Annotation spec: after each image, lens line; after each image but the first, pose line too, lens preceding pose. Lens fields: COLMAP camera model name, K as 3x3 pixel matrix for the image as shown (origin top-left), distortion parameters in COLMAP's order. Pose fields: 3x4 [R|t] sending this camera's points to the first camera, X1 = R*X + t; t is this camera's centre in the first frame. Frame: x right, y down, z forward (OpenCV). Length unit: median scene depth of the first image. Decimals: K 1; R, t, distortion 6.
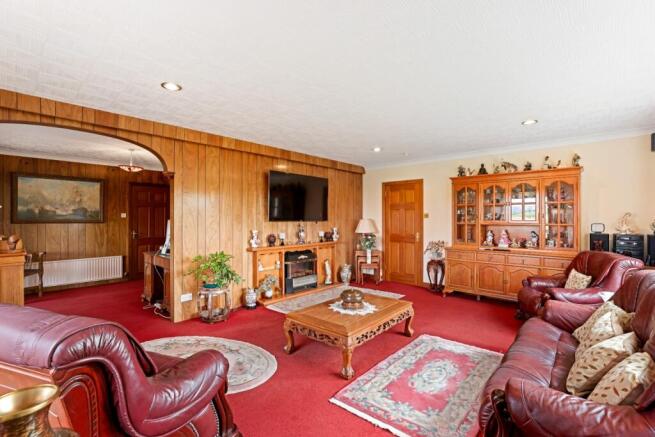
lens RADIAL K [[305.0, 0, 323.2], [0, 305.0, 217.4], [0, 0, 1]] dist [-0.002621, 0.003793]
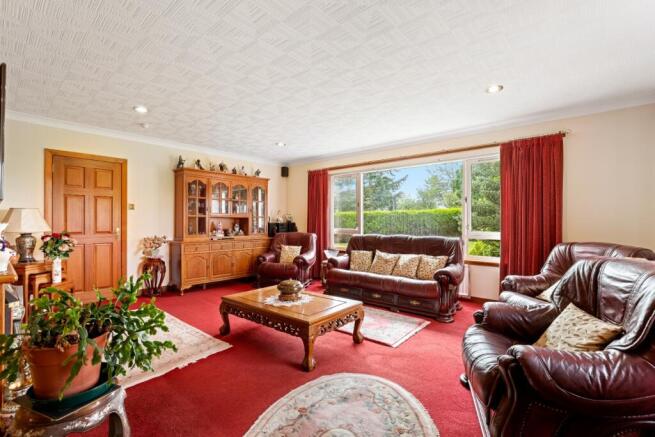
lens RADIAL K [[305.0, 0, 329.6], [0, 305.0, 219.7], [0, 0, 1]] dist [-0.002621, 0.003793]
pose [[-0.041736, 0.011620, 0.999061, -0.470898], [-0.001036, 0.999931, -0.011674, 0.036286], [-0.999128, -0.001523, -0.041721, 0.512493]]
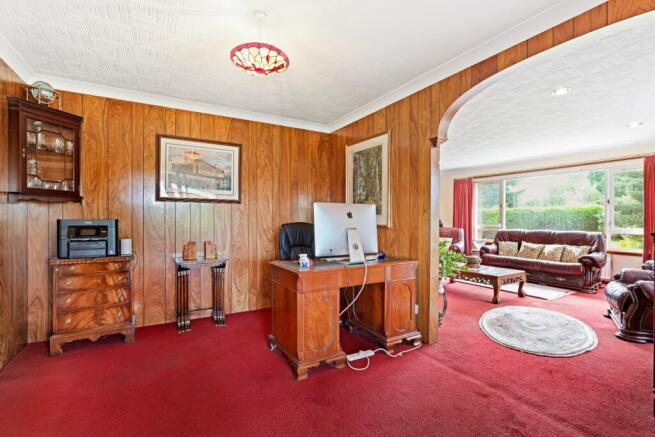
lens RADIAL K [[305.0, 0, 323.6], [0, 305.0, 220.8], [0, 0, 1]] dist [-0.002621, 0.003793]
pose [[0.285289, -0.000560, 0.958442, -1.175051], [-0.001745, 0.999998, 0.001103, 0.036258], [-0.958440, -0.001988, 0.285287, 0.862198]]
